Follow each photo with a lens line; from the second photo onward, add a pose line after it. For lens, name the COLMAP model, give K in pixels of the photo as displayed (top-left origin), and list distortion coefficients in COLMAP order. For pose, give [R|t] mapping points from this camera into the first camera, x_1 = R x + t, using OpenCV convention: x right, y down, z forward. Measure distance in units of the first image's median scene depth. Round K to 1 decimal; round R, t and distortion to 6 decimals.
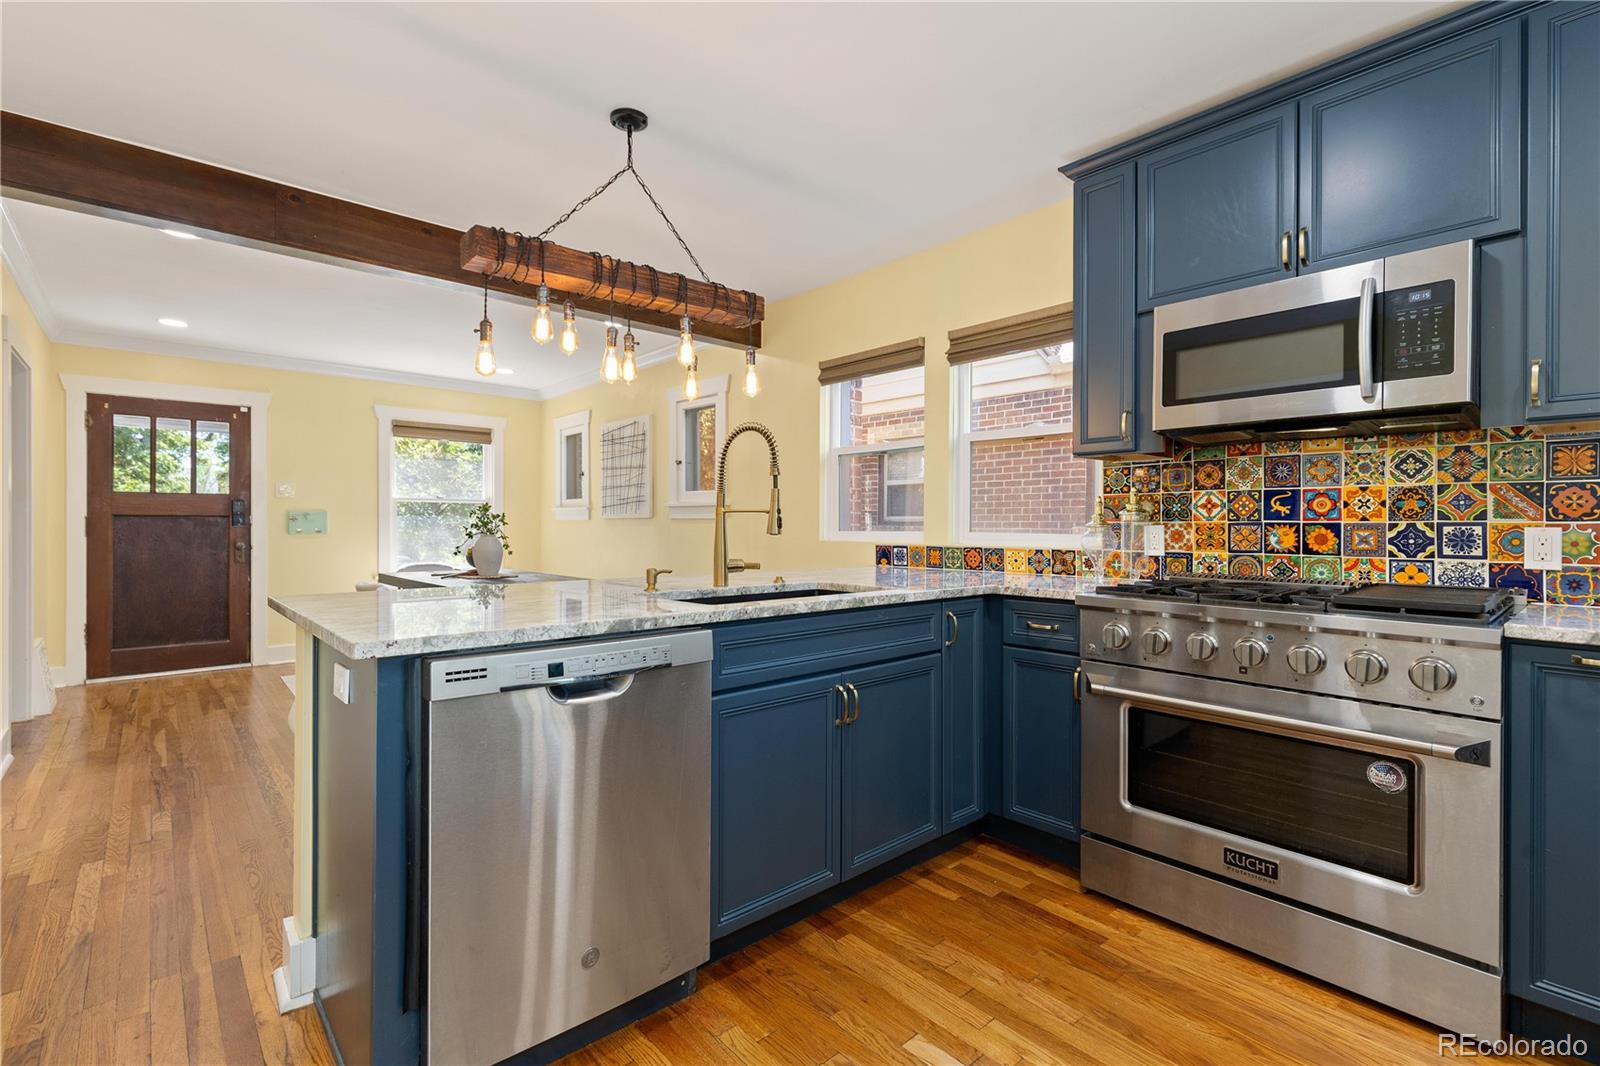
lens RADIAL K [[726.3, 0, 793.1], [0, 726.3, 525.8], [0, 0, 1]] dist [0.007984, -0.001340]
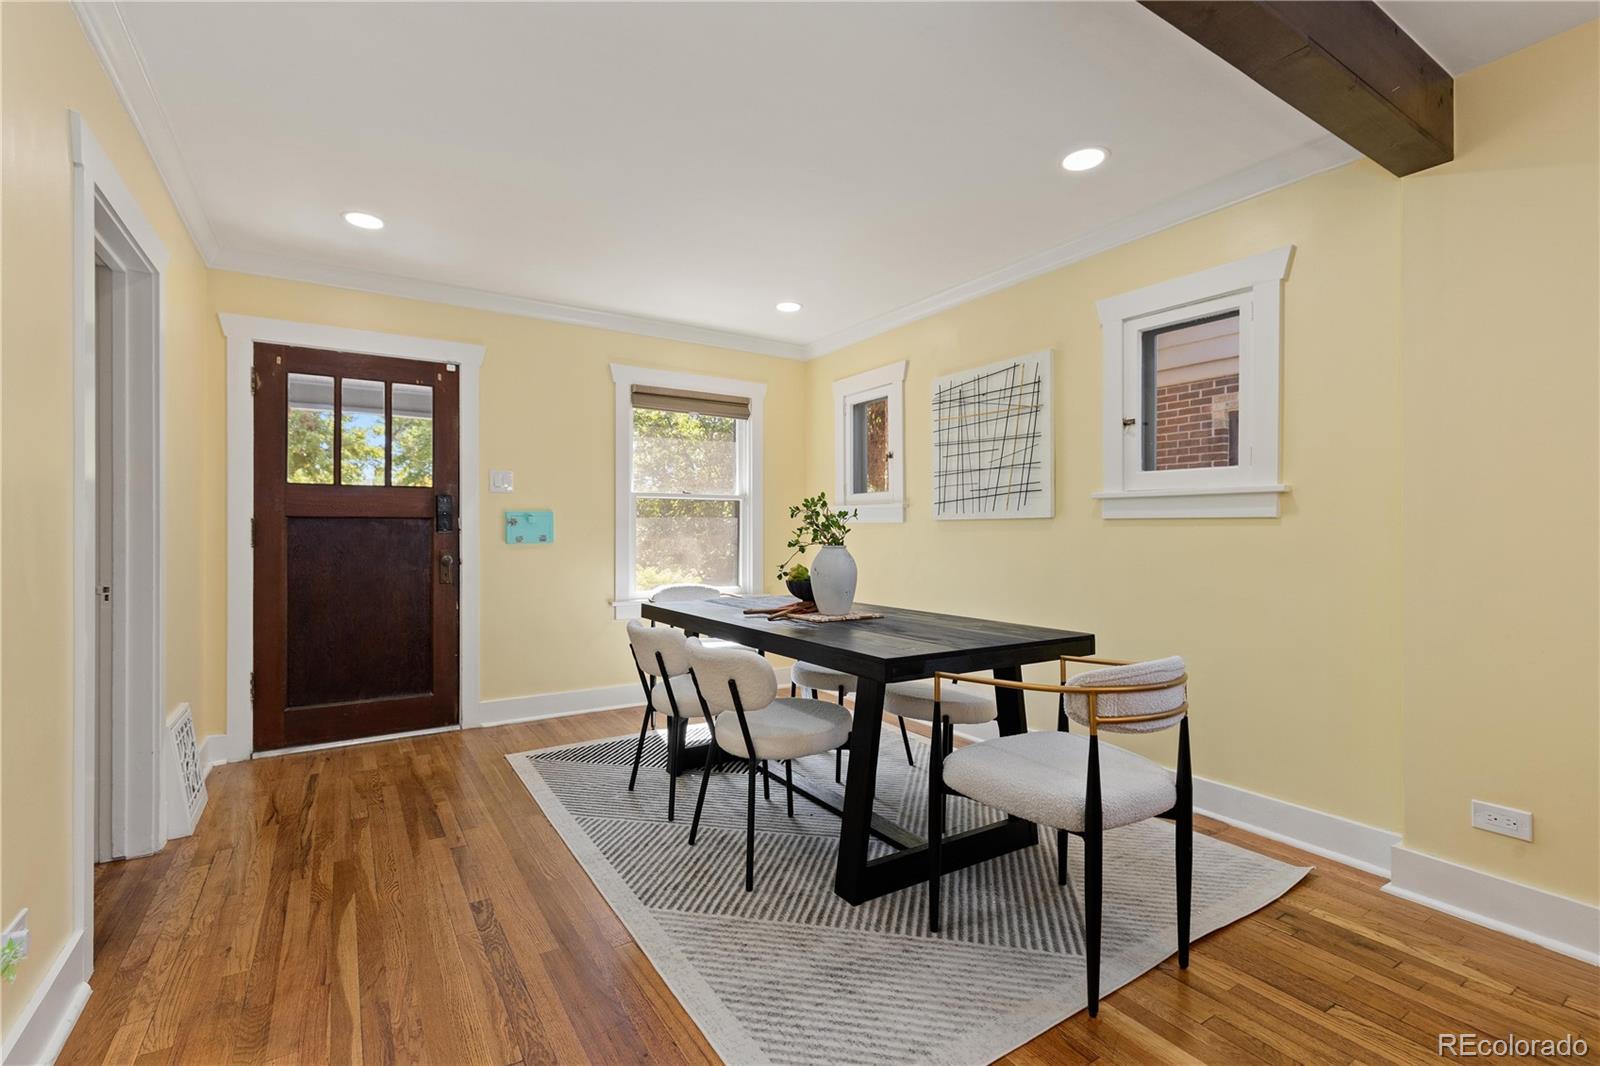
lens RADIAL K [[726.3, 0, 793.0], [0, 726.3, 528.5], [0, 0, 1]] dist [0.007984, -0.001340]
pose [[0.986958, -0.002392, -0.160958, -0.483851], [0.001861, 0.999992, -0.003448, -0.000397], [0.160965, 0.003103, 0.986955, 0.553076]]
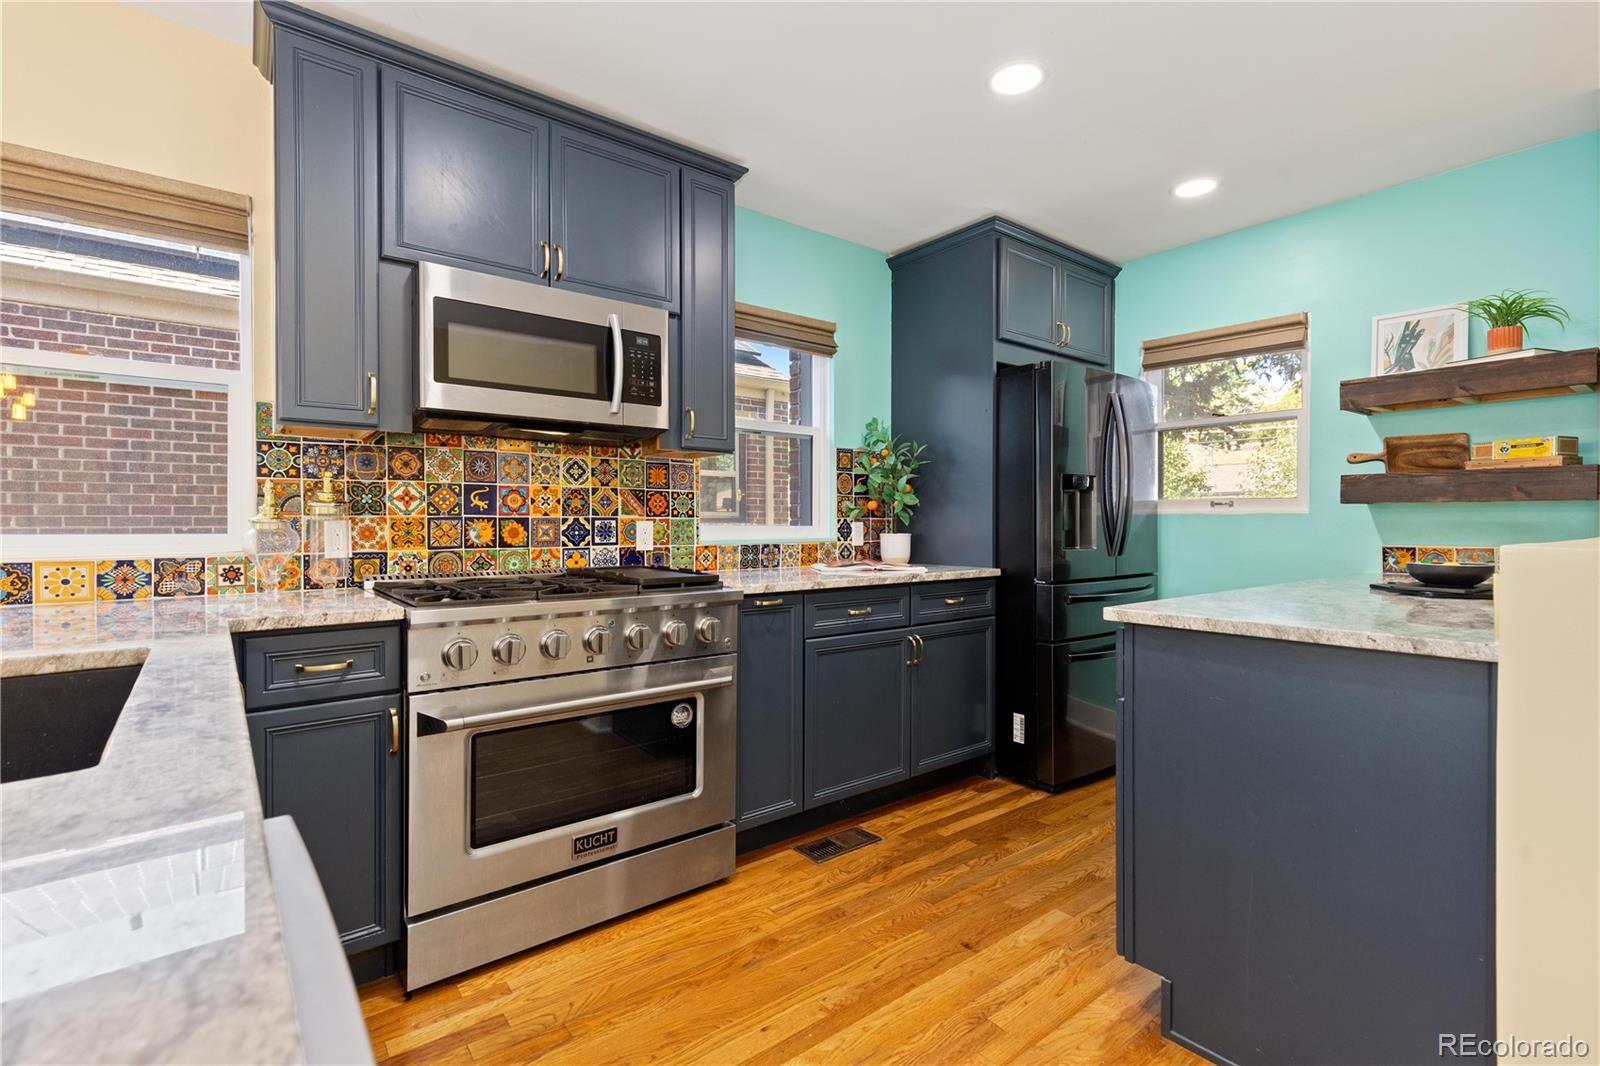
lens RADIAL K [[726.3, 0, 793.1], [0, 726.3, 525.9], [0, 0, 1]] dist [0.007984, -0.001340]
pose [[0.057262, -0.008658, 0.998322, -0.206276], [0.002132, 0.999961, 0.008549, -0.000096], [-0.998357, 0.001639, 0.057278, 0.336103]]
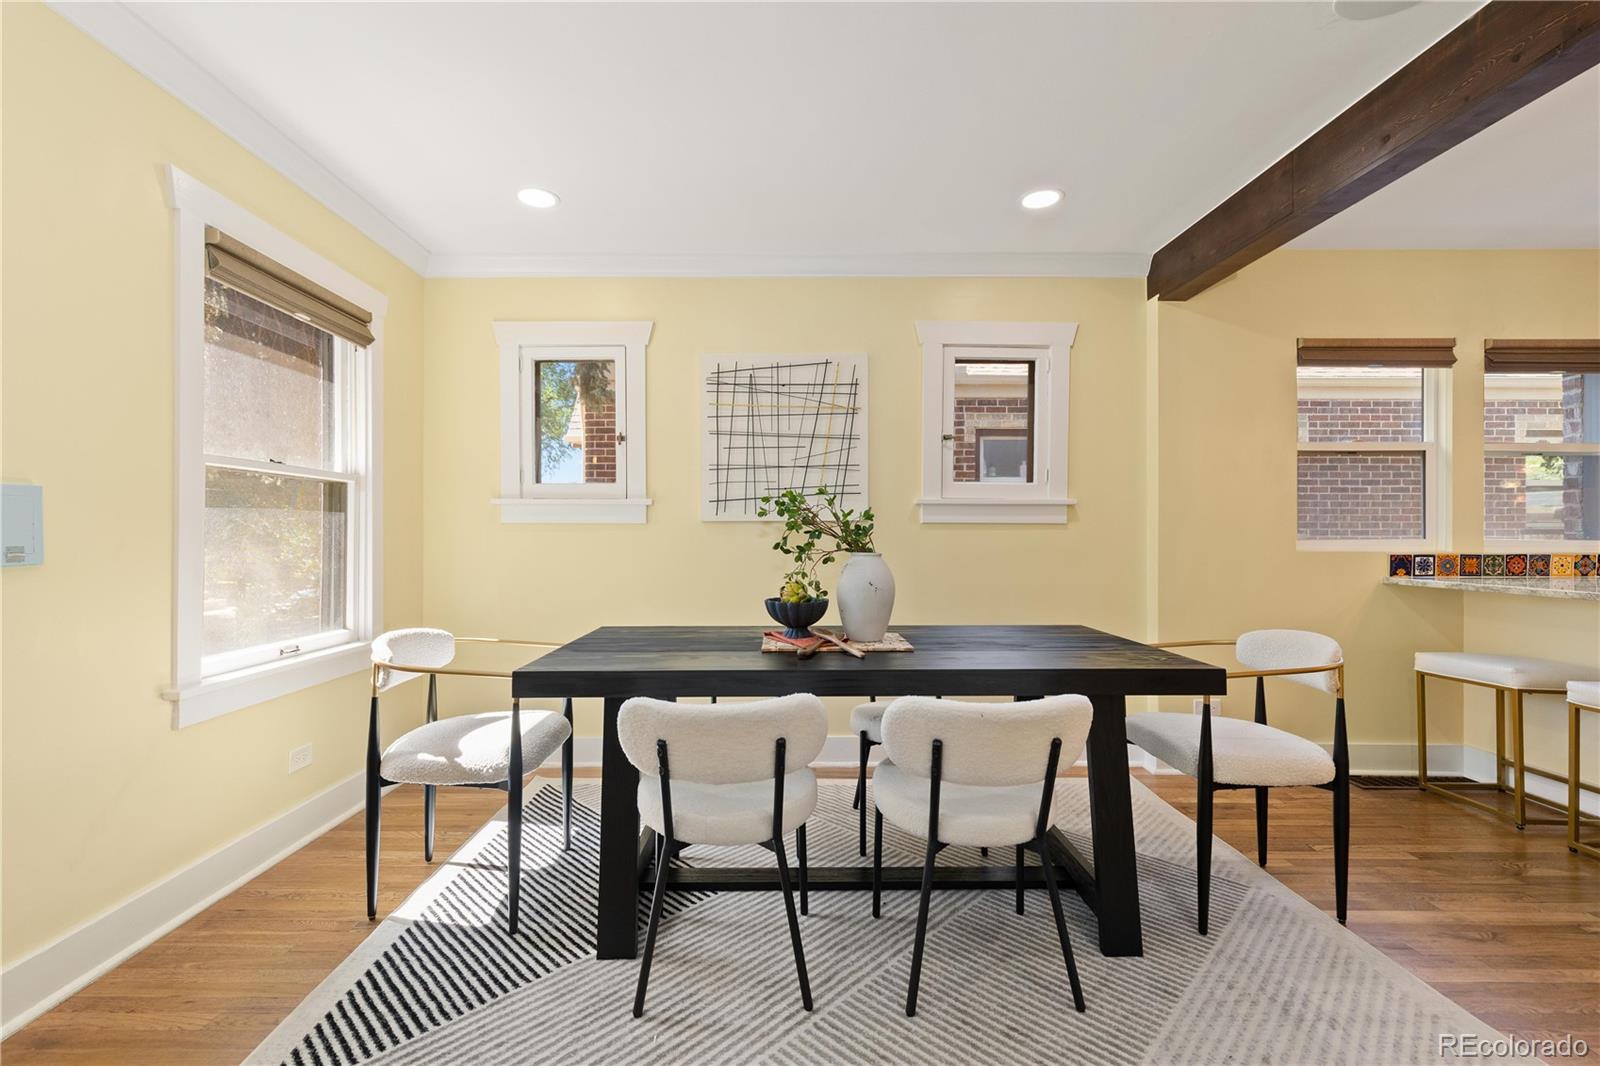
lens RADIAL K [[726.3, 0, 794.6], [0, 726.3, 530.5], [0, 0, 1]] dist [0.007984, -0.001340]
pose [[0.658522, -0.000402, 0.752561, -1.090357], [0.001182, 0.999999, -0.000500, -0.004027], [-0.752560, 0.001219, 0.658522, 0.984770]]
